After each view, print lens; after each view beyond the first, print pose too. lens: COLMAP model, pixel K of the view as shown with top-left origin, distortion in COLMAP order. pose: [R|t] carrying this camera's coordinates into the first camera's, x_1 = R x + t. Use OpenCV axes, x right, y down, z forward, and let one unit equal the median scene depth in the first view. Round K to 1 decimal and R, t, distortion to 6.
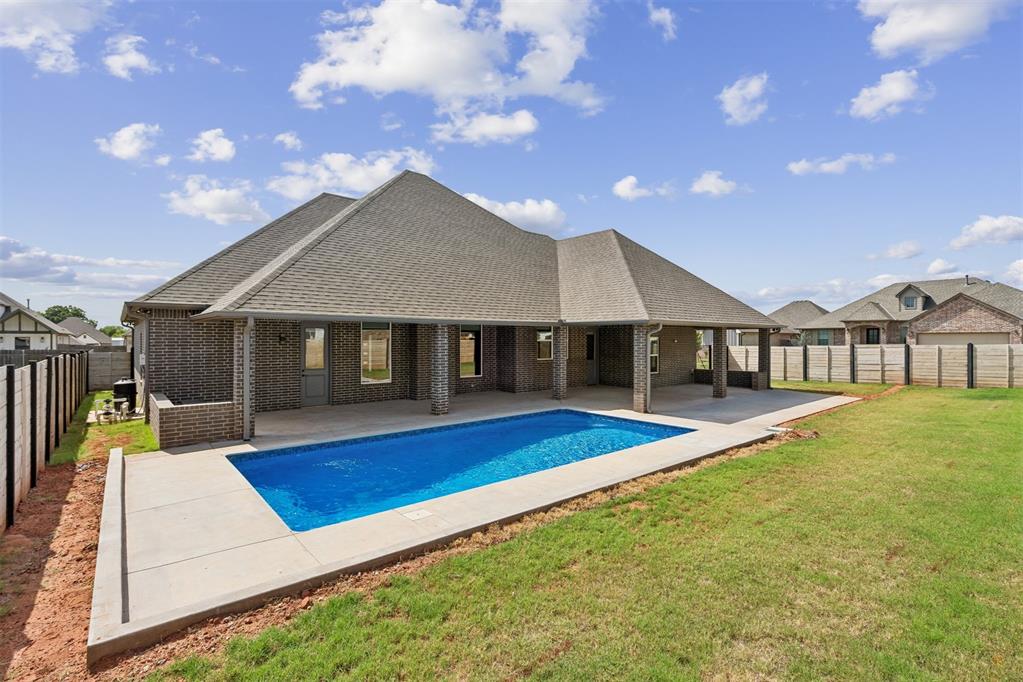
lens RADIAL K [[462.8, 0, 511.5], [0, 462.8, 341.0], [0, 0, 1]] dist [-0.002566, 0.000009]
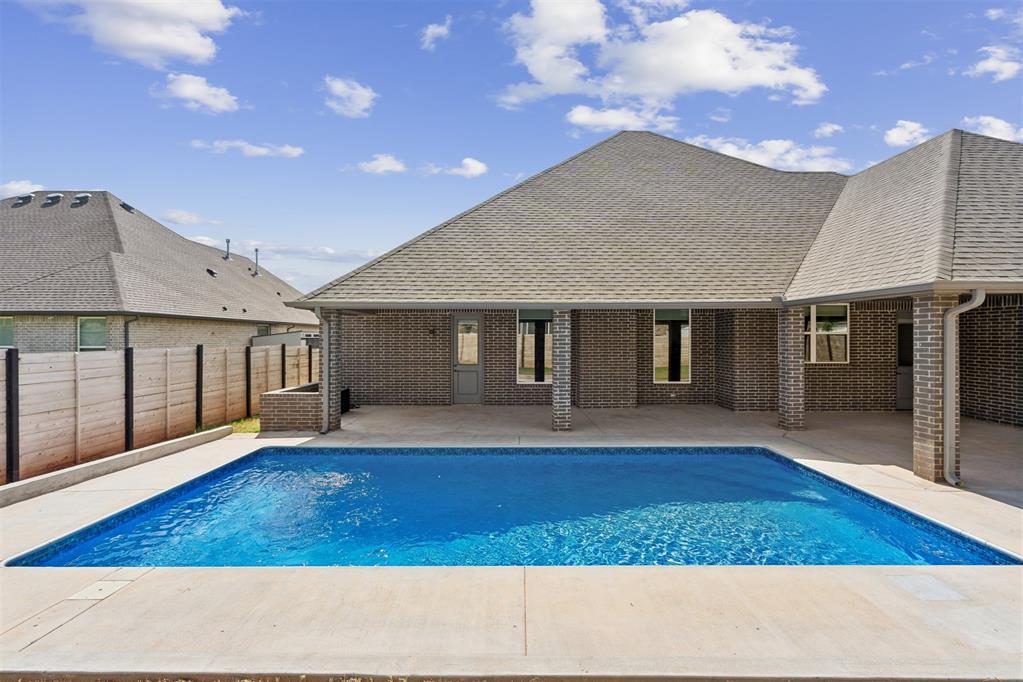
lens RADIAL K [[472.4, 0, 511.5], [0, 472.4, 341.0], [0, 0, 1]] dist [-0.007201, 0.000254]
pose [[0.763362, 0.006182, -0.645941, 0.263957], [-0.001754, 0.999970, 0.007498, 0.007588], [0.645968, -0.004590, 0.763351, 0.347289]]
